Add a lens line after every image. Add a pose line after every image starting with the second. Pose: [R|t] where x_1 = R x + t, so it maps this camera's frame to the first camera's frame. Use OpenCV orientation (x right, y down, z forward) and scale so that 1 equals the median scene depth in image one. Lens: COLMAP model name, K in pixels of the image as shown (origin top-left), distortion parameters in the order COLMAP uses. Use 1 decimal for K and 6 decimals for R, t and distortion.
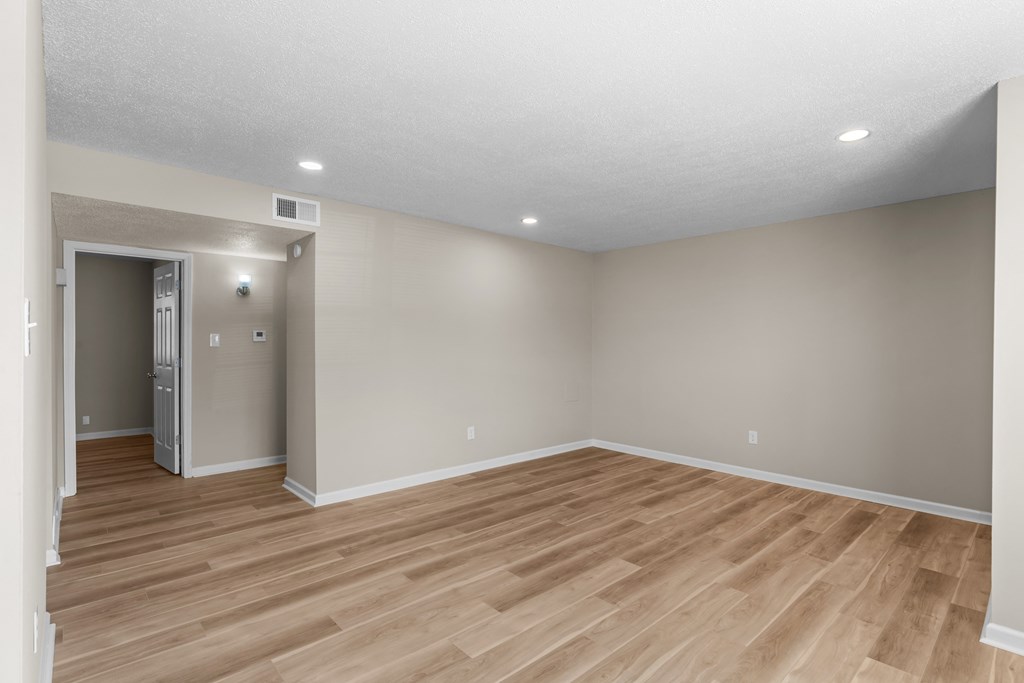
lens RADIAL K [[495.7, 0, 512.0], [0, 495.7, 341.5], [0, 0, 1]] dist [-0.004894, -0.000453]
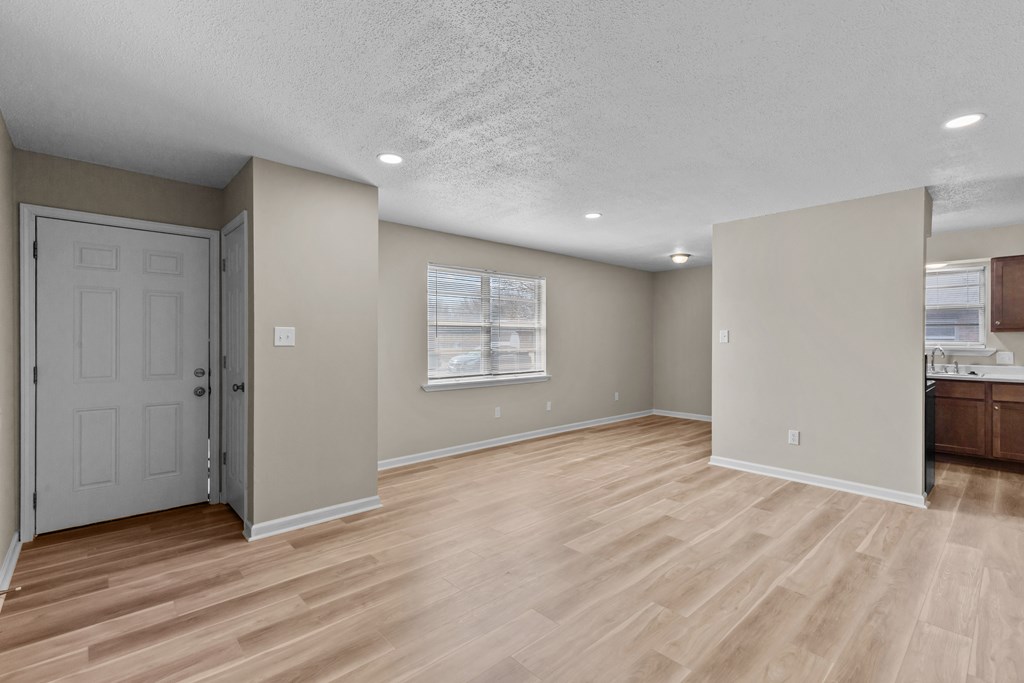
lens RADIAL K [[469.0, 0, 508.8], [0, 469.0, 345.6], [0, 0, 1]] dist [-0.001136, -0.000318]
pose [[-0.999968, -0.006607, 0.004399, 0.363448], [-0.006579, 0.999958, 0.006378, 0.016827], [-0.004441, 0.006349, -0.999970, 1.937528]]
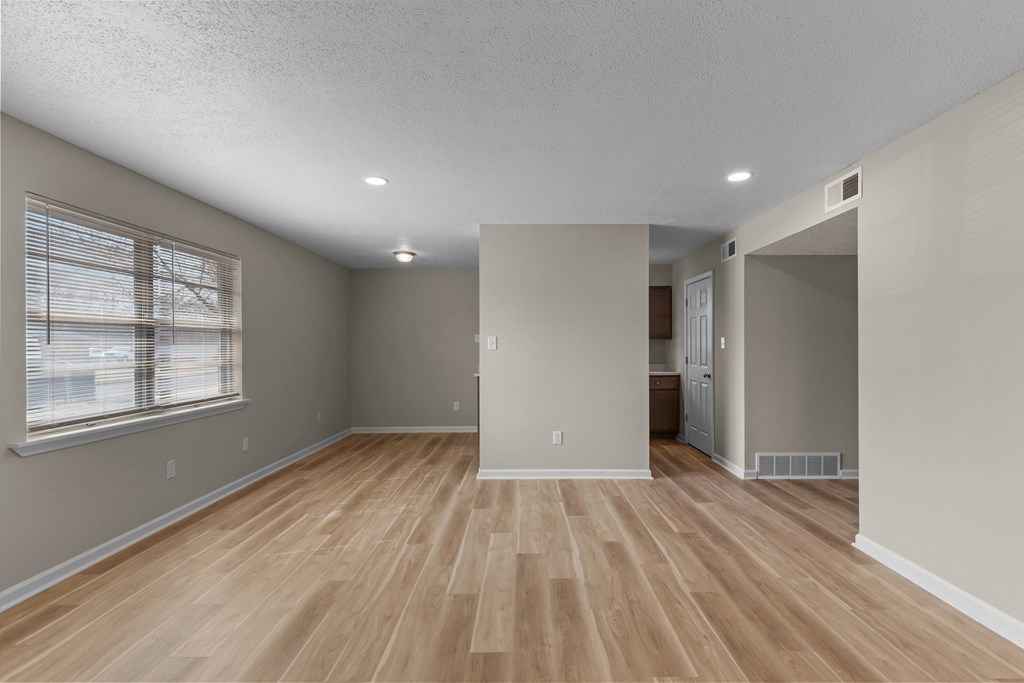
lens RADIAL K [[471.2, 0, 530.5], [0, 471.2, 347.2], [0, 0, 1]] dist [0.010285, -0.000302]
pose [[-0.669918, 0.000132, -0.742435, 0.686729], [0.007429, 0.999951, -0.006525, 0.016539], [0.742398, -0.009887, -0.669886, 1.469877]]
